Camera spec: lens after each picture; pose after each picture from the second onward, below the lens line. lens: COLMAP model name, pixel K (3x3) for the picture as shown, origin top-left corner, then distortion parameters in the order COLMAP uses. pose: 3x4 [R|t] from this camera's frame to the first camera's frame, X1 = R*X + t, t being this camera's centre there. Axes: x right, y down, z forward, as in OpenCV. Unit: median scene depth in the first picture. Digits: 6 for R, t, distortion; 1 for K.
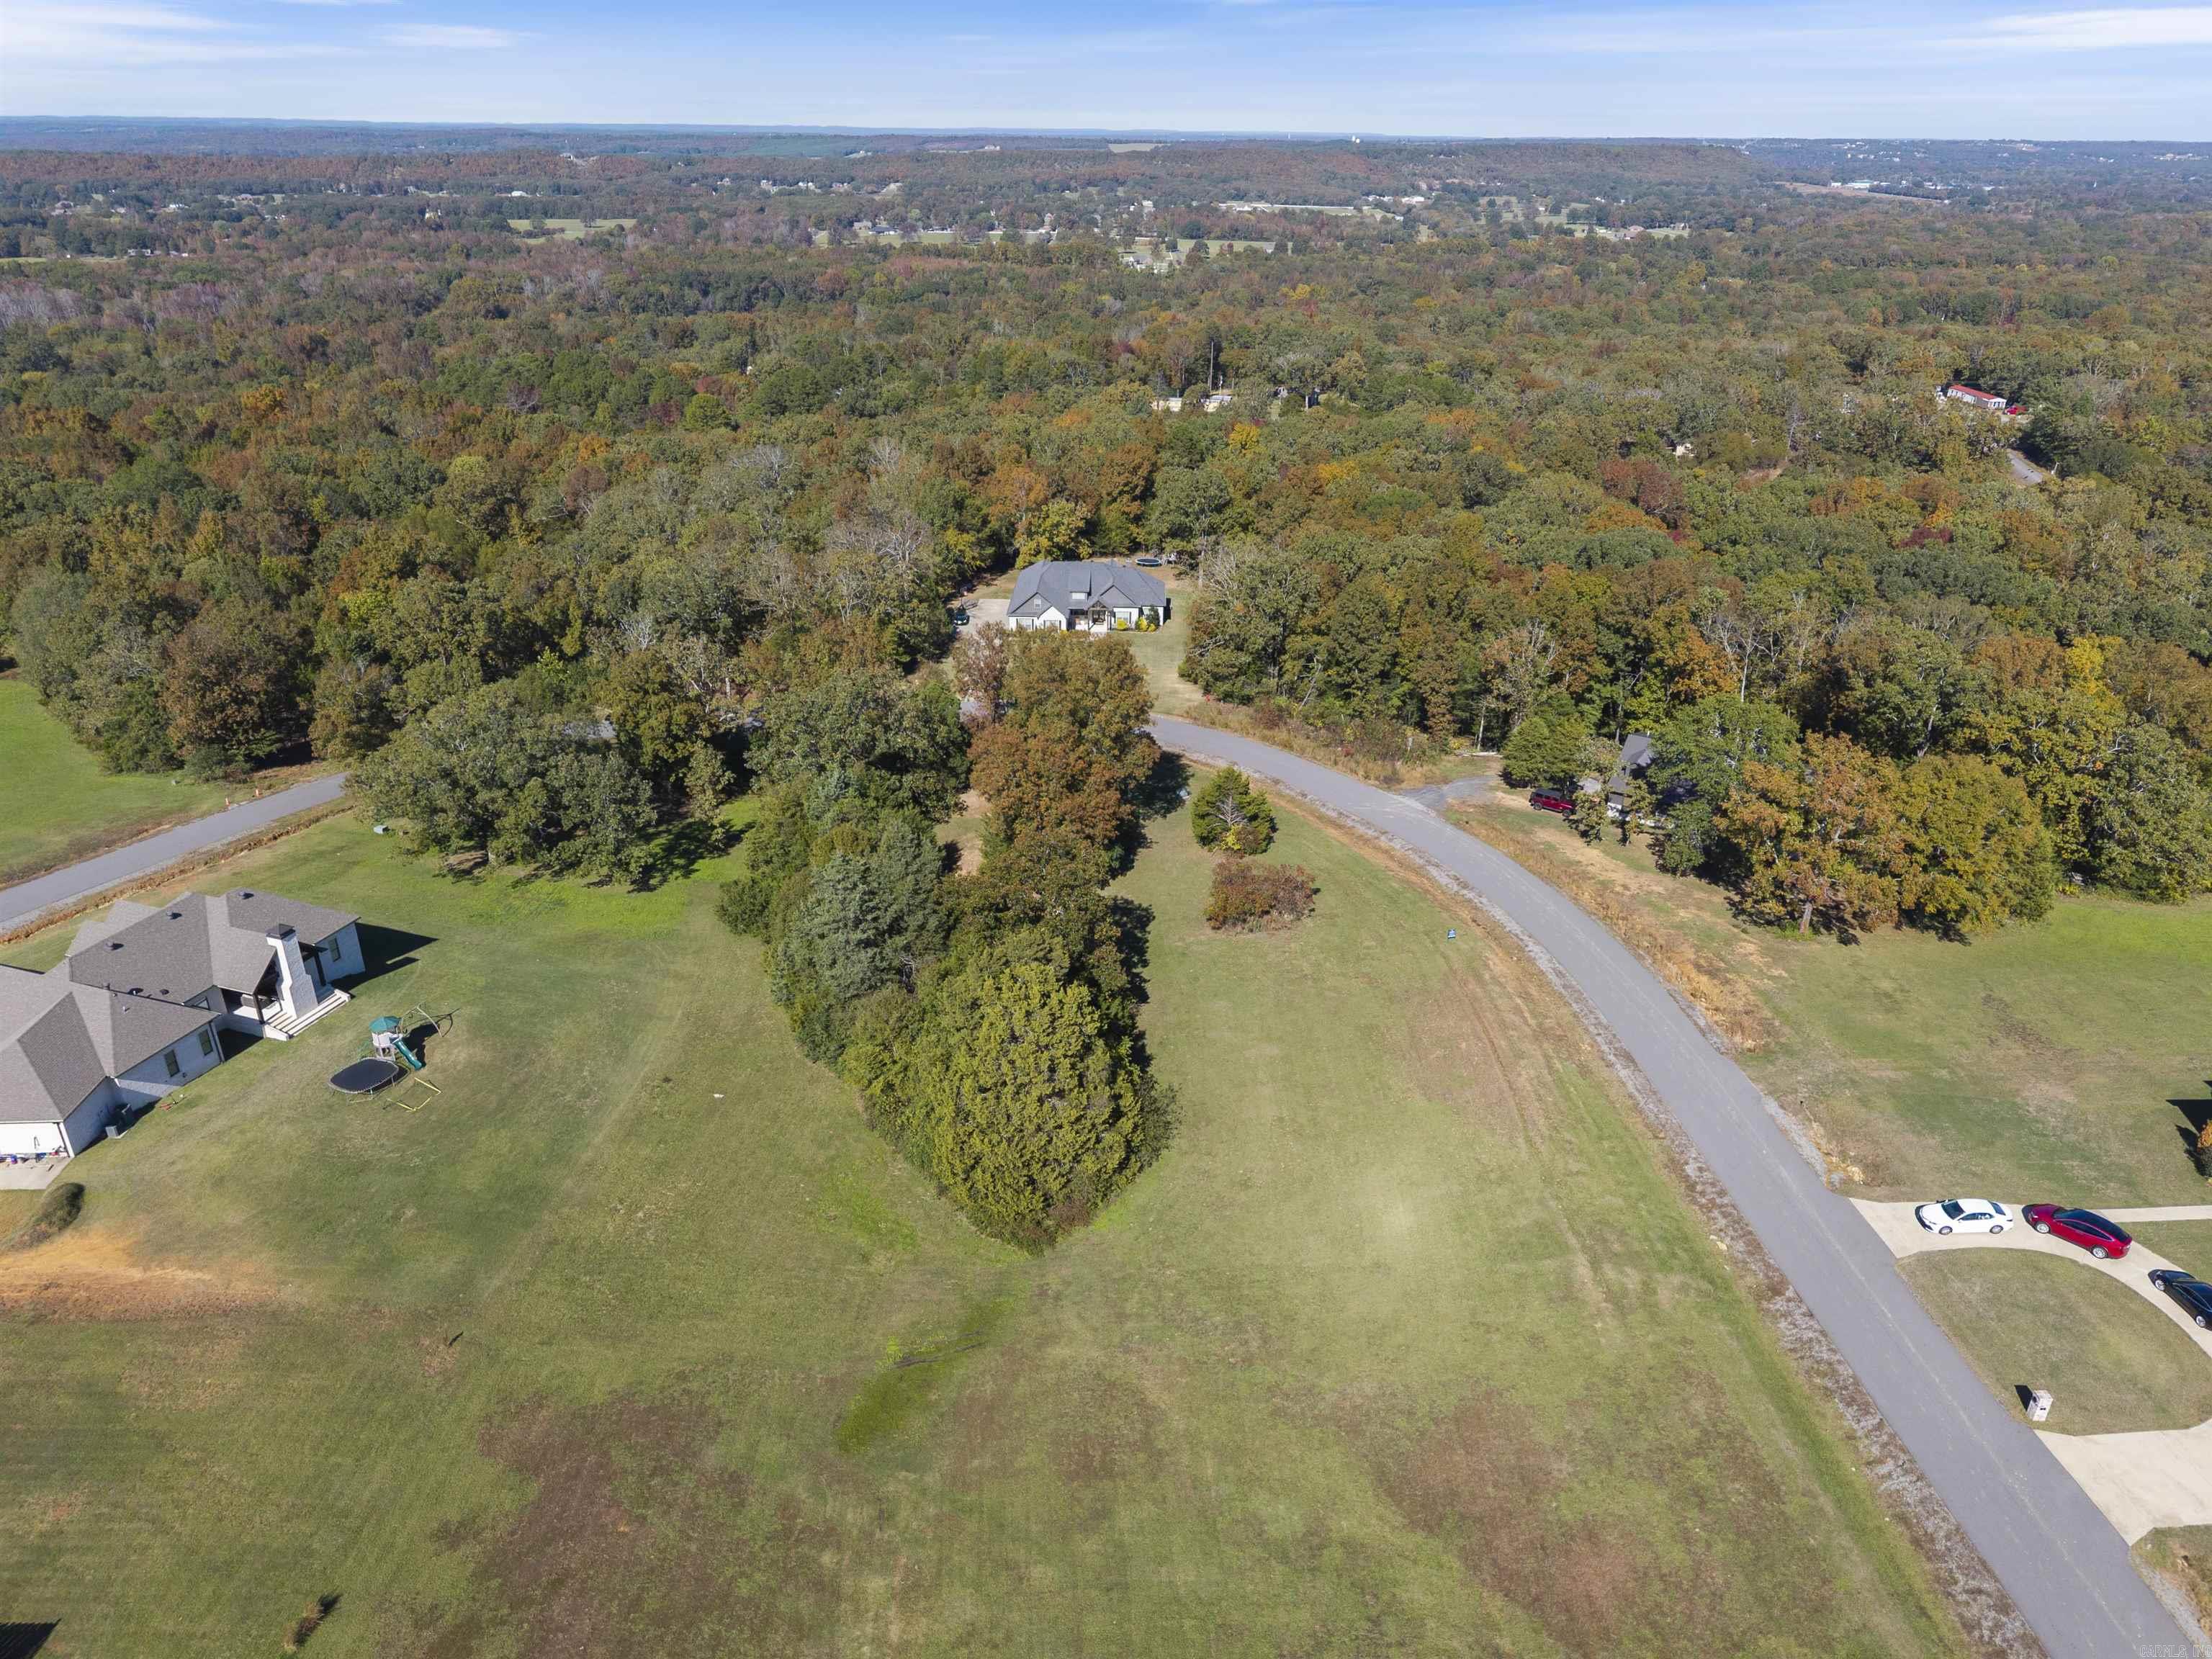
lens RADIAL K [[1482.6, 0, 1120.2], [0, 1482.6, 830.7], [0, 0, 1]] dist [0.033142, -0.037182]
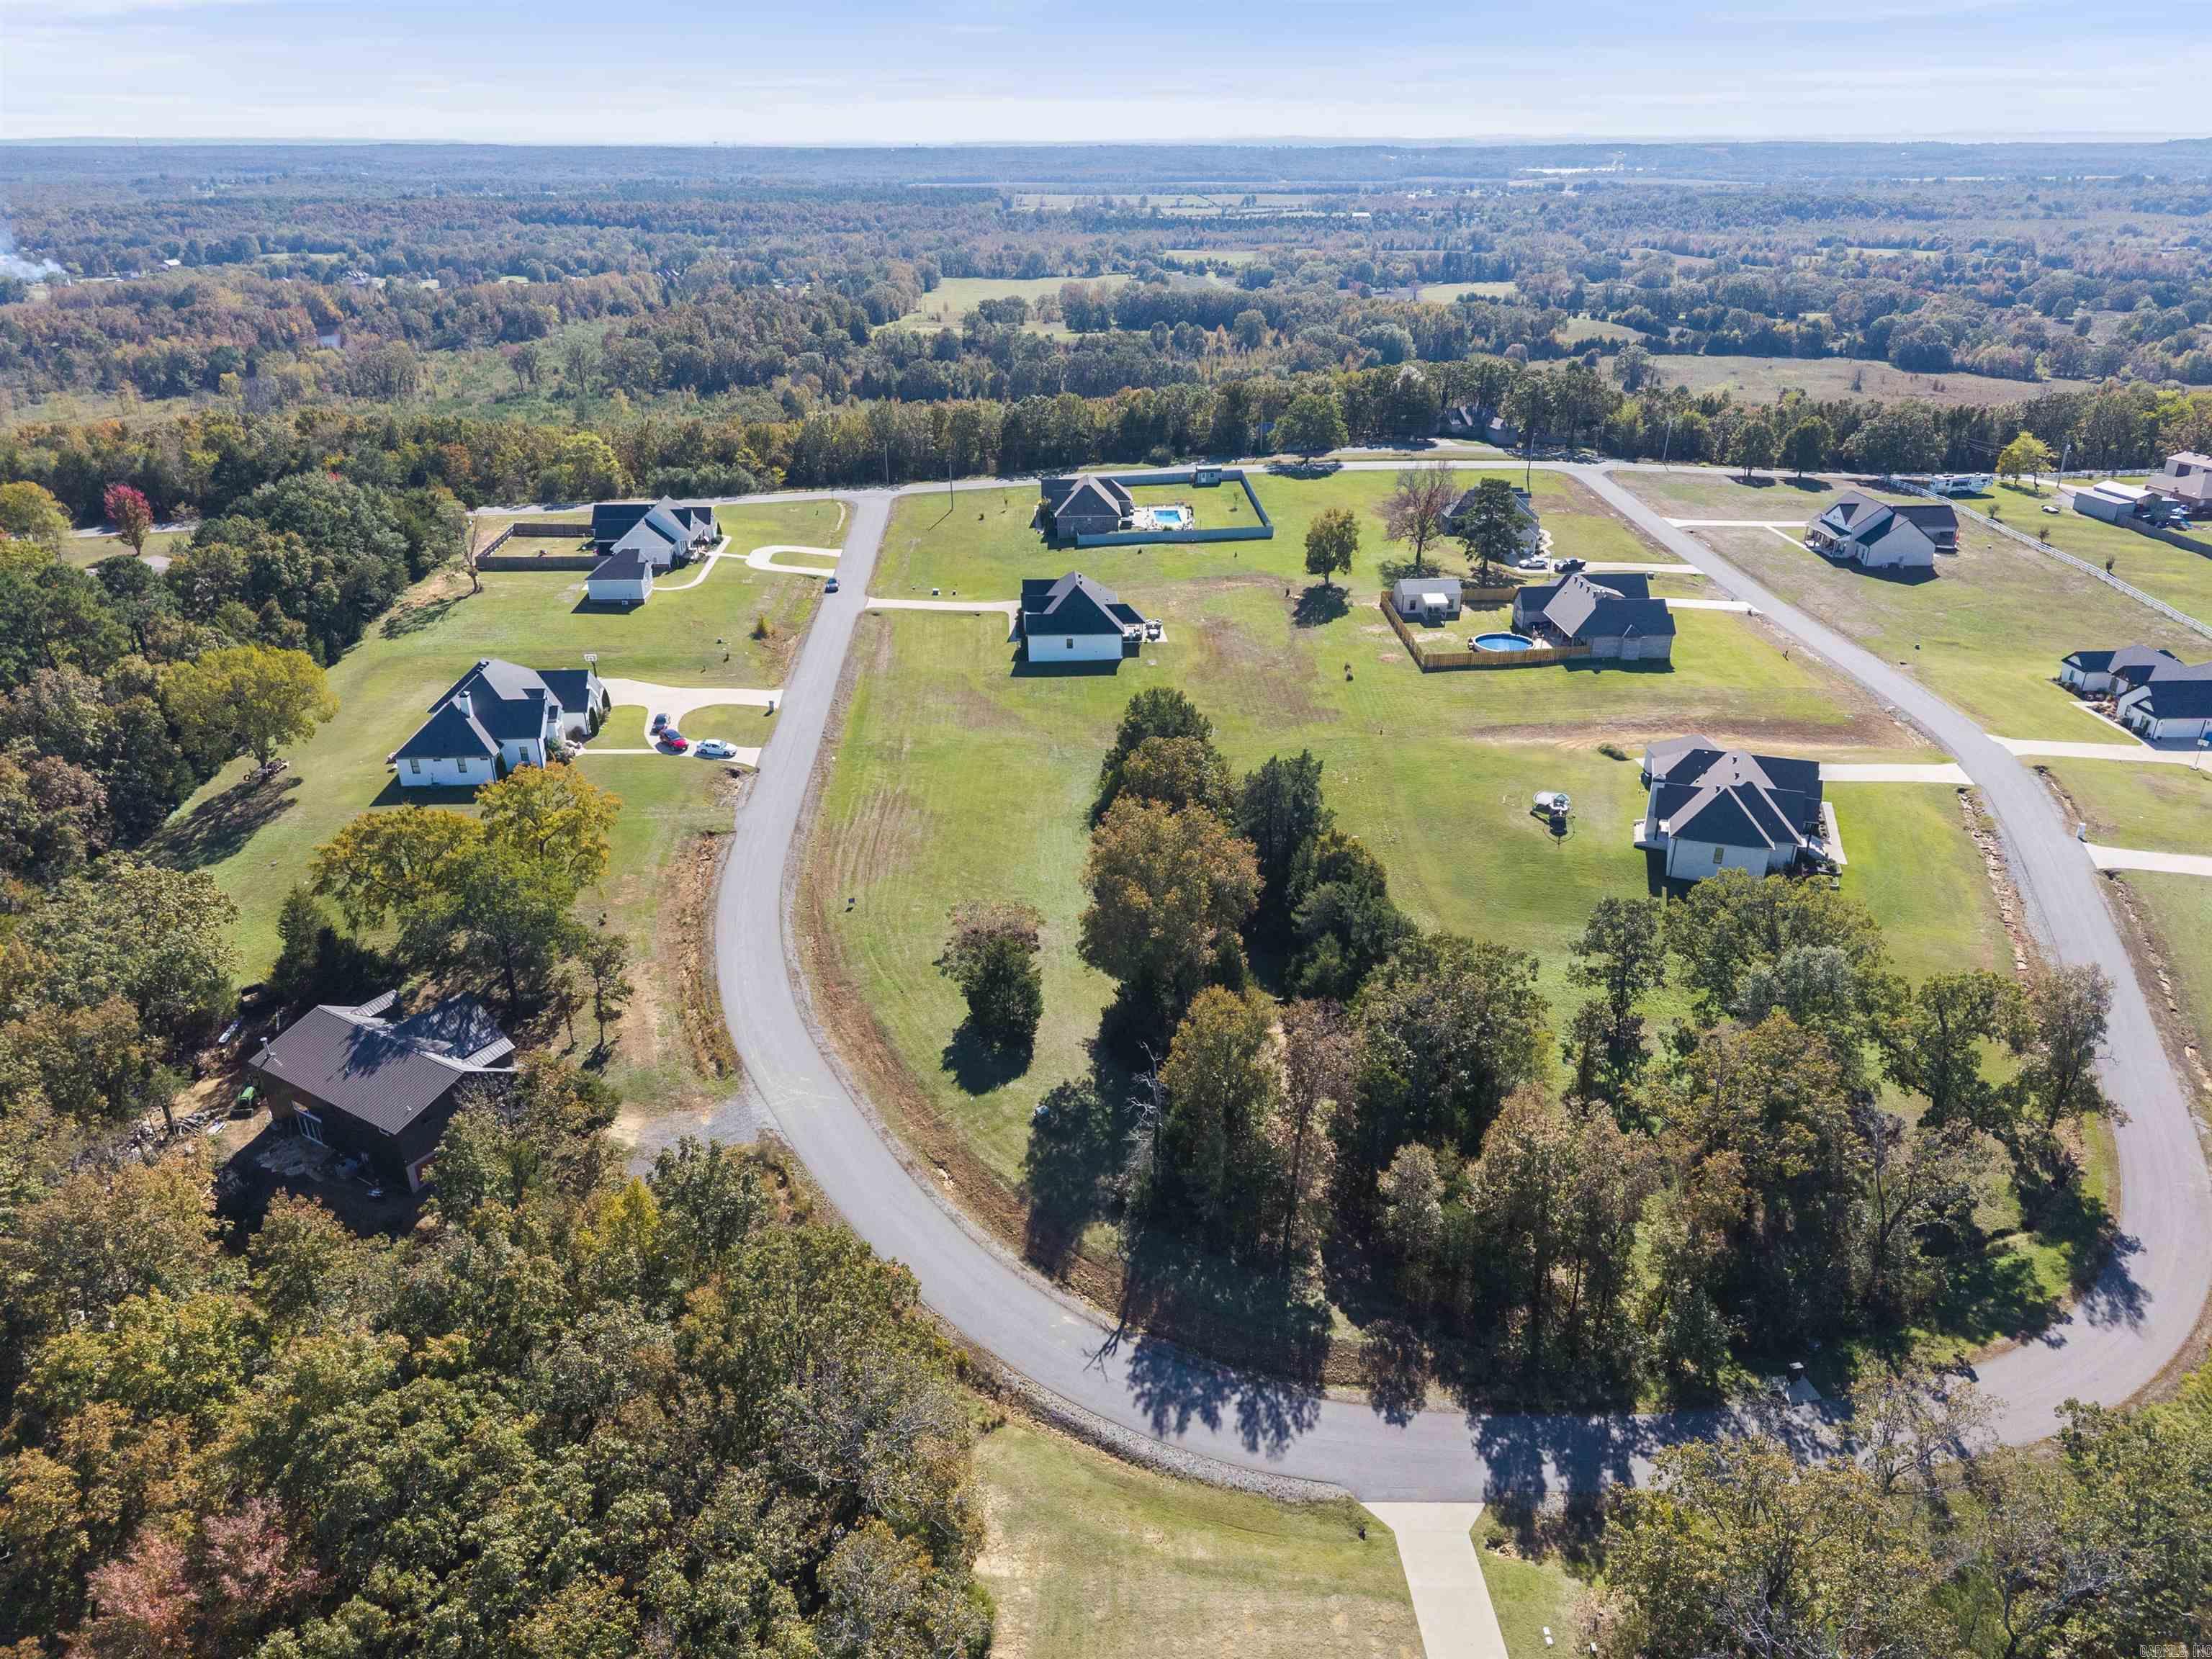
lens RADIAL K [[1482.6, 0, 1101.8], [0, 1482.6, 827.9], [0, 0, 1]] dist [0.033142, -0.037182]
pose [[-0.999969, -0.006723, -0.004155, 0.002877], [-0.007516, 0.646319, 0.763030, -0.149250], [-0.002444, 0.763038, -0.646349, 0.284446]]
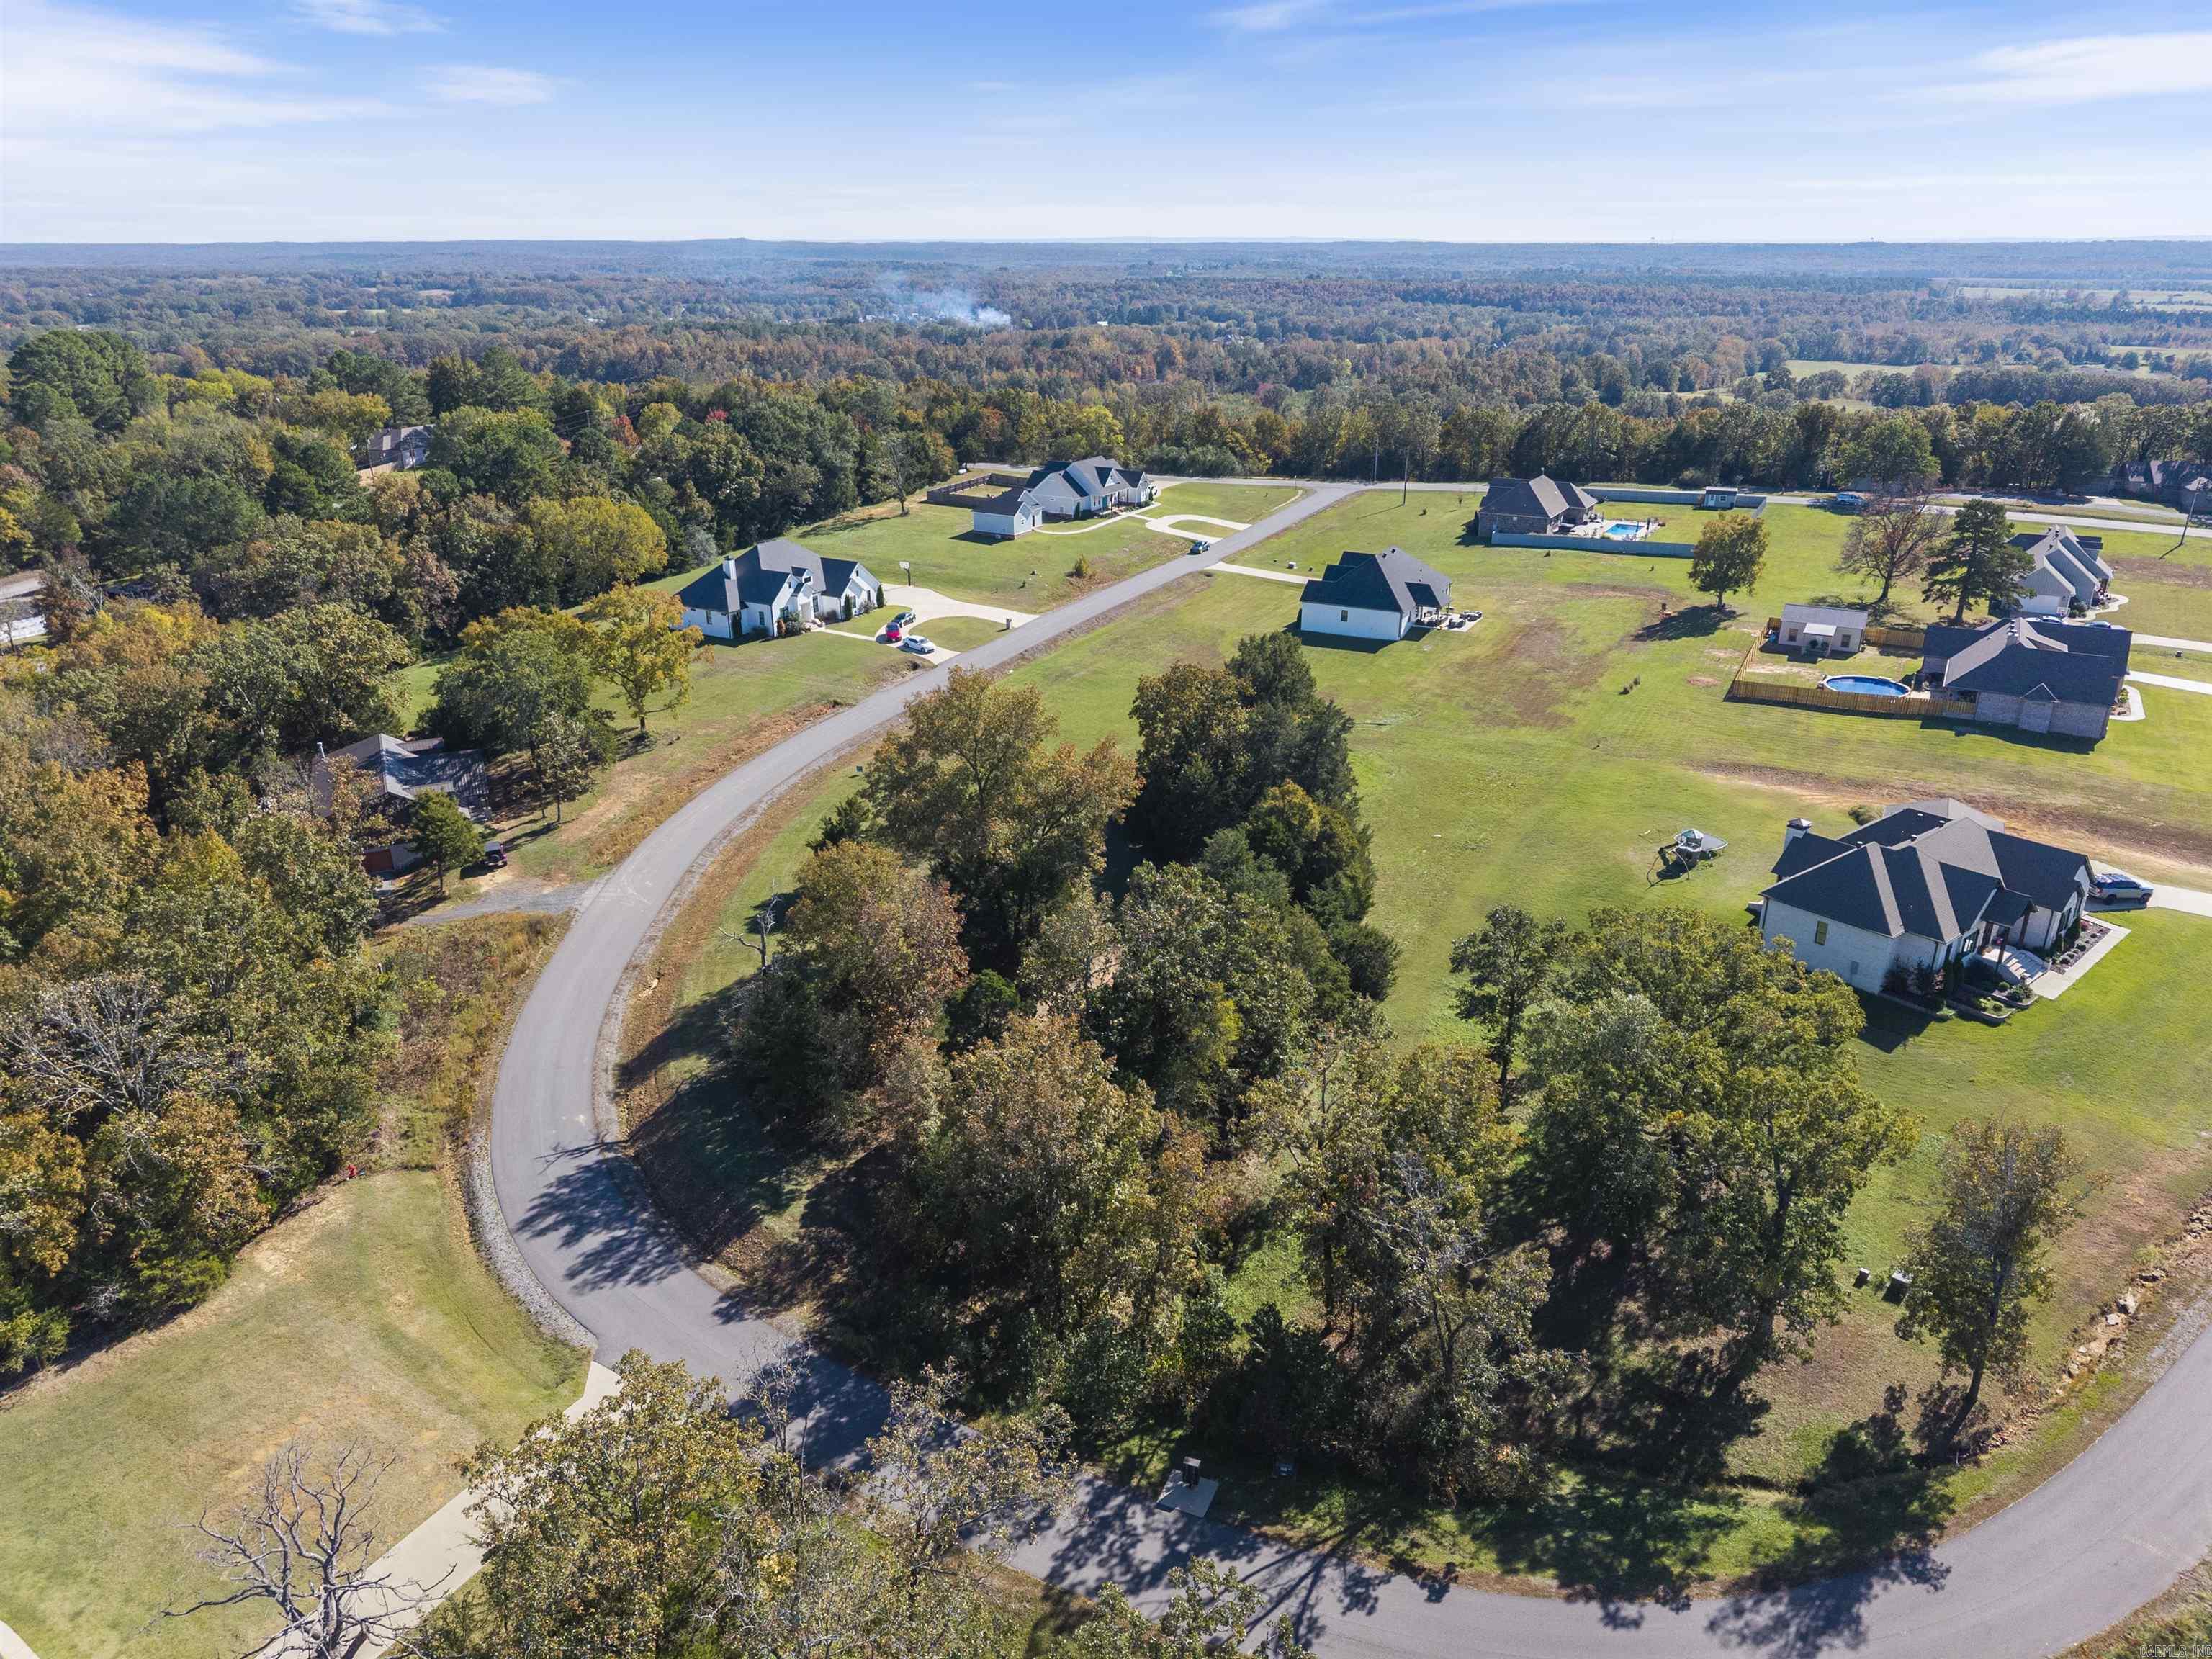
lens RADIAL K [[1482.6, 0, 1095.2], [0, 1482.6, 827.6], [0, 0, 1]] dist [0.033142, -0.037182]
pose [[-0.841316, -0.206886, 0.499386, -0.094157], [0.221160, 0.711247, 0.667245, -0.111309], [-0.493230, 0.671808, -0.552628, 0.263377]]
